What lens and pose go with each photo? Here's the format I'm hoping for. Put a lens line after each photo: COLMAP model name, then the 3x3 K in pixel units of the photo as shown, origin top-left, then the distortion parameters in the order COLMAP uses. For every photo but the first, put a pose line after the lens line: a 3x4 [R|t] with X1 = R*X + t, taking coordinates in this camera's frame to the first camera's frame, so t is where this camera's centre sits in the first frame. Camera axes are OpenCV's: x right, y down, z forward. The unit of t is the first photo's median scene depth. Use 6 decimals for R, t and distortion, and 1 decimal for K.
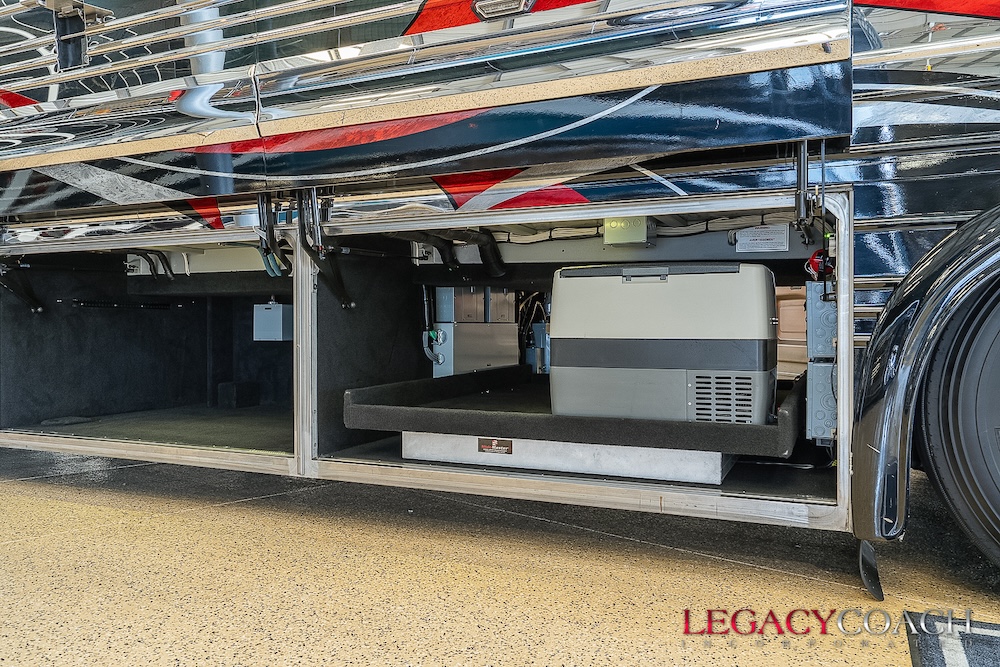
lens RADIAL K [[766.3, 0, 499.3], [0, 766.3, 334.4], [0, 0, 1]] dist [0.018612, -0.002022]
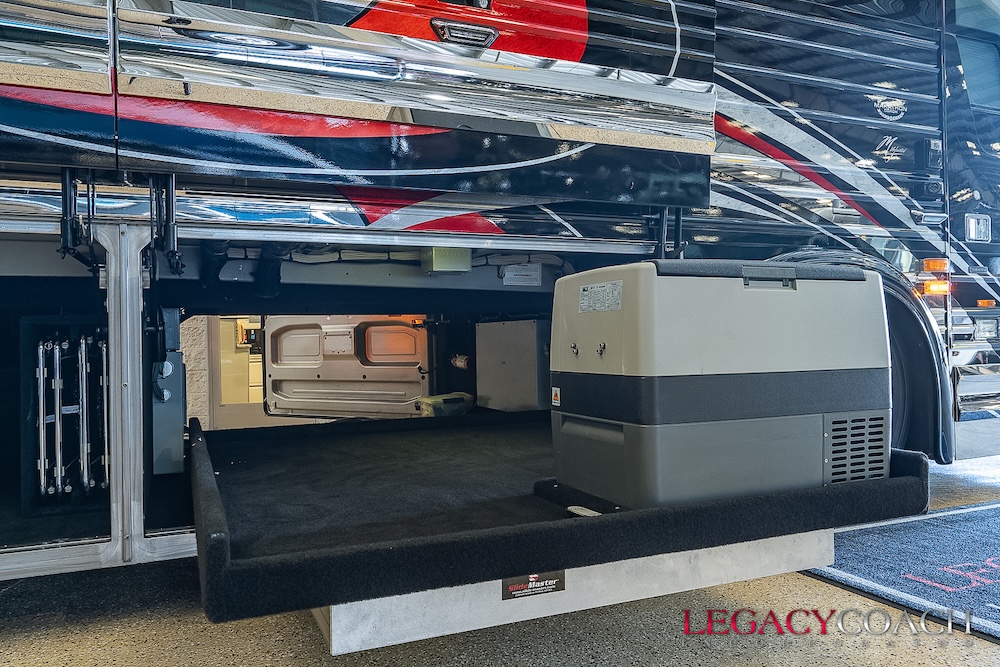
lens RADIAL K [[742.7, 0, 500.0], [0, 742.7, 333.5], [0, 0, 1]] dist [0.005349, 0.000232]
pose [[0.662417, -0.002300, 0.749132, -0.459580], [0.030820, 0.999232, -0.024184, -0.004351], [-0.748501, 0.039108, 0.661979, 0.217728]]
